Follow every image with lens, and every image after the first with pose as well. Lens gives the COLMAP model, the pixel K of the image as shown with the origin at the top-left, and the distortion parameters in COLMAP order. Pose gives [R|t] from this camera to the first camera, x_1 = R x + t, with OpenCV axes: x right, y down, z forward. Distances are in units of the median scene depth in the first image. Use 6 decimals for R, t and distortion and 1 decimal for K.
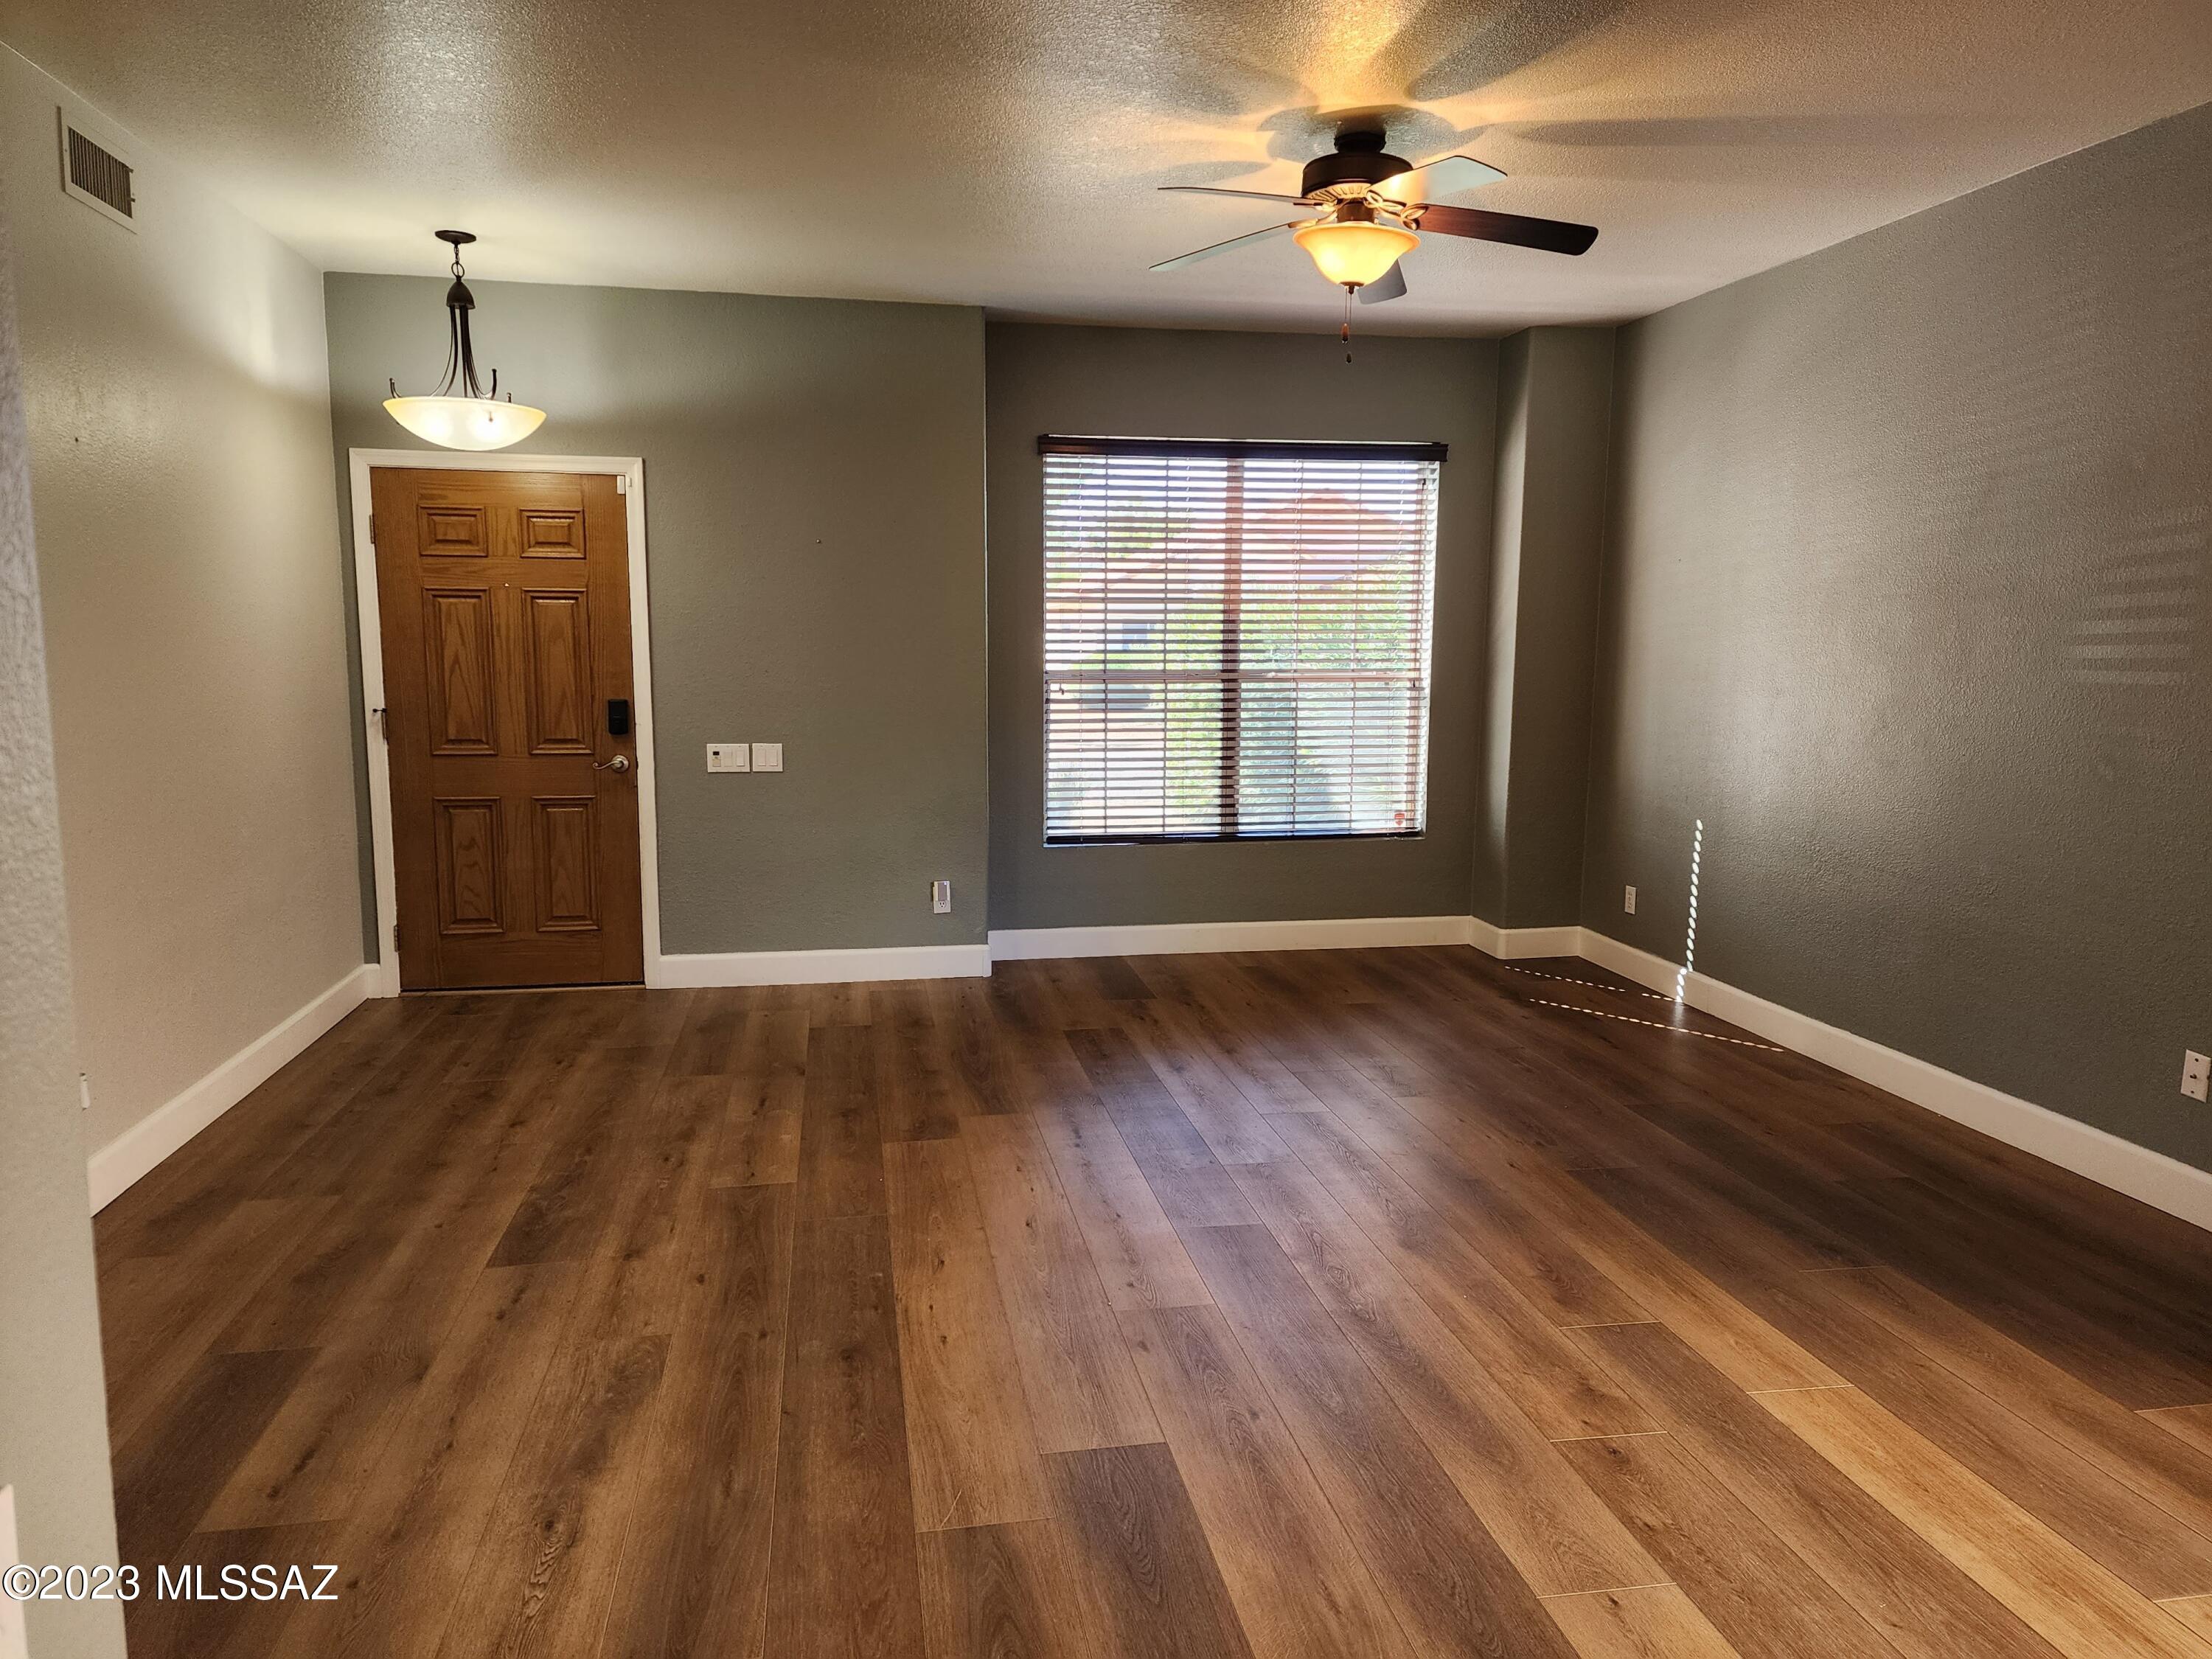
lens RADIAL K [[1483.2, 0, 1096.8], [0, 1483.2, 826.8], [0, 0, 1]] dist [0.006394, -0.011305]
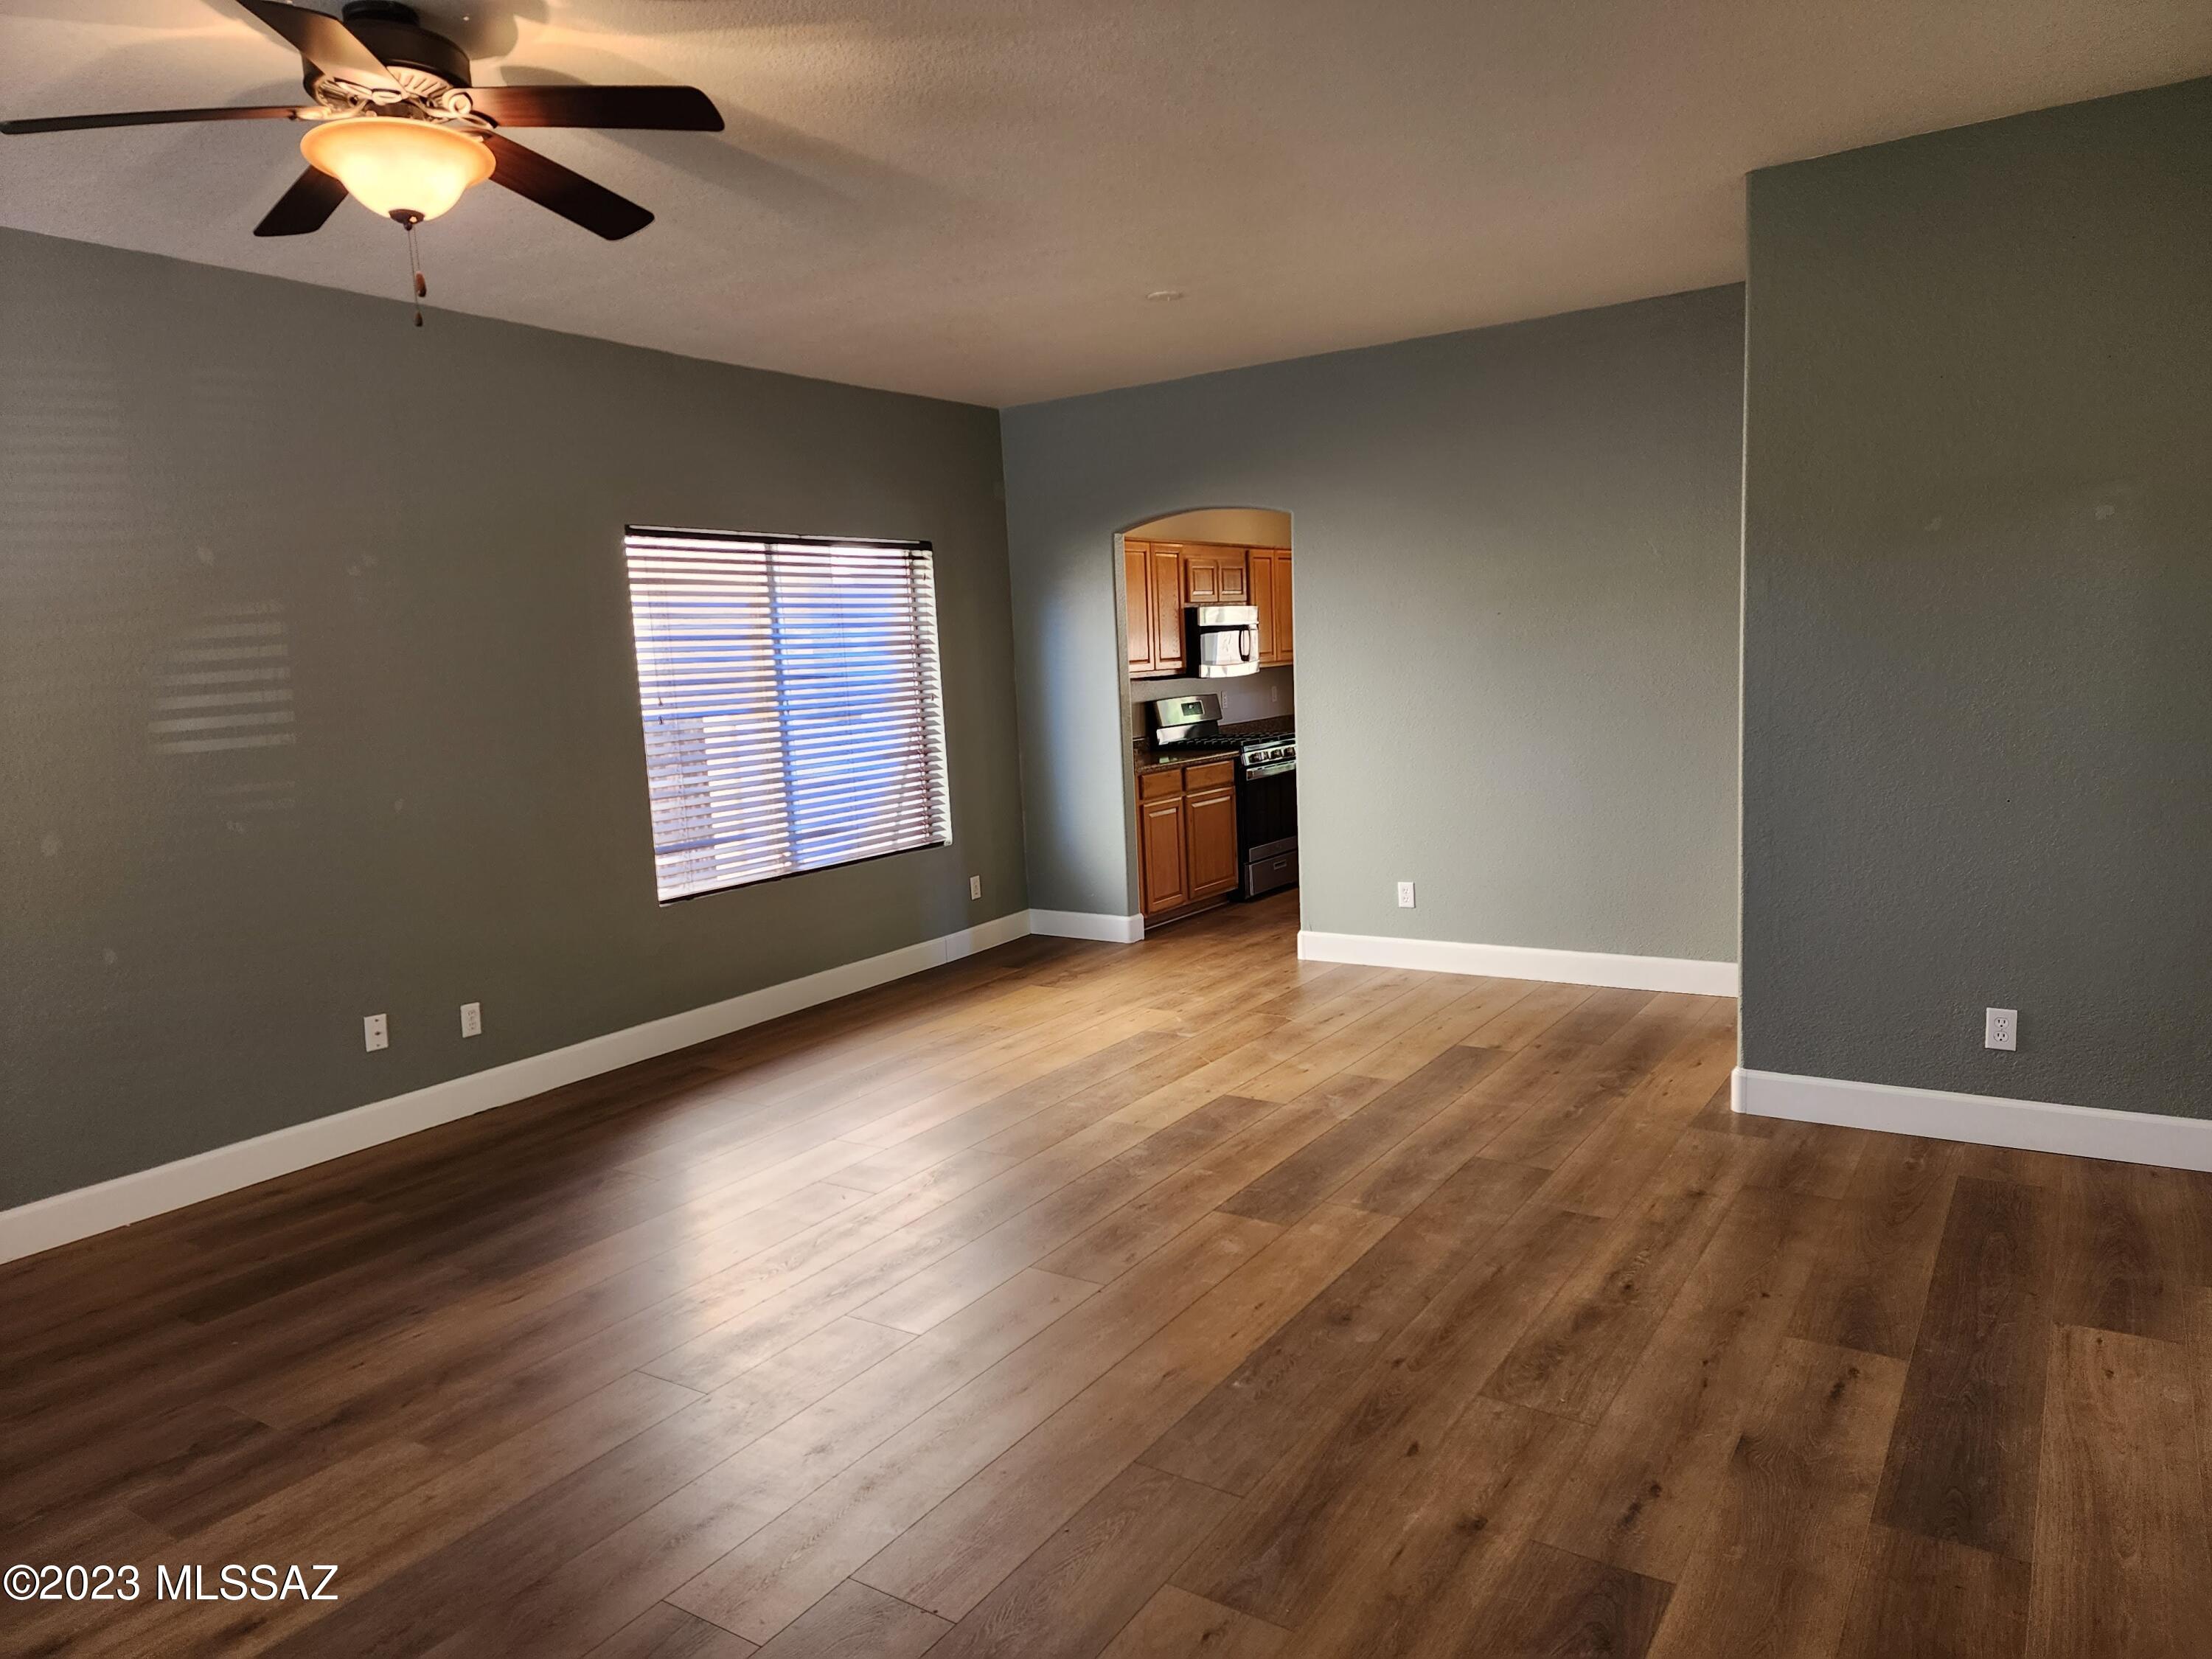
lens RADIAL K [[1483.2, 0, 1096.4], [0, 1483.2, 831.5], [0, 0, 1]] dist [0.006394, -0.011305]
pose [[-0.727529, -0.056105, 0.683779, -0.753675], [0.136017, 0.965073, 0.223906, -0.258251], [-0.672459, 0.255904, -0.694487, 1.769671]]
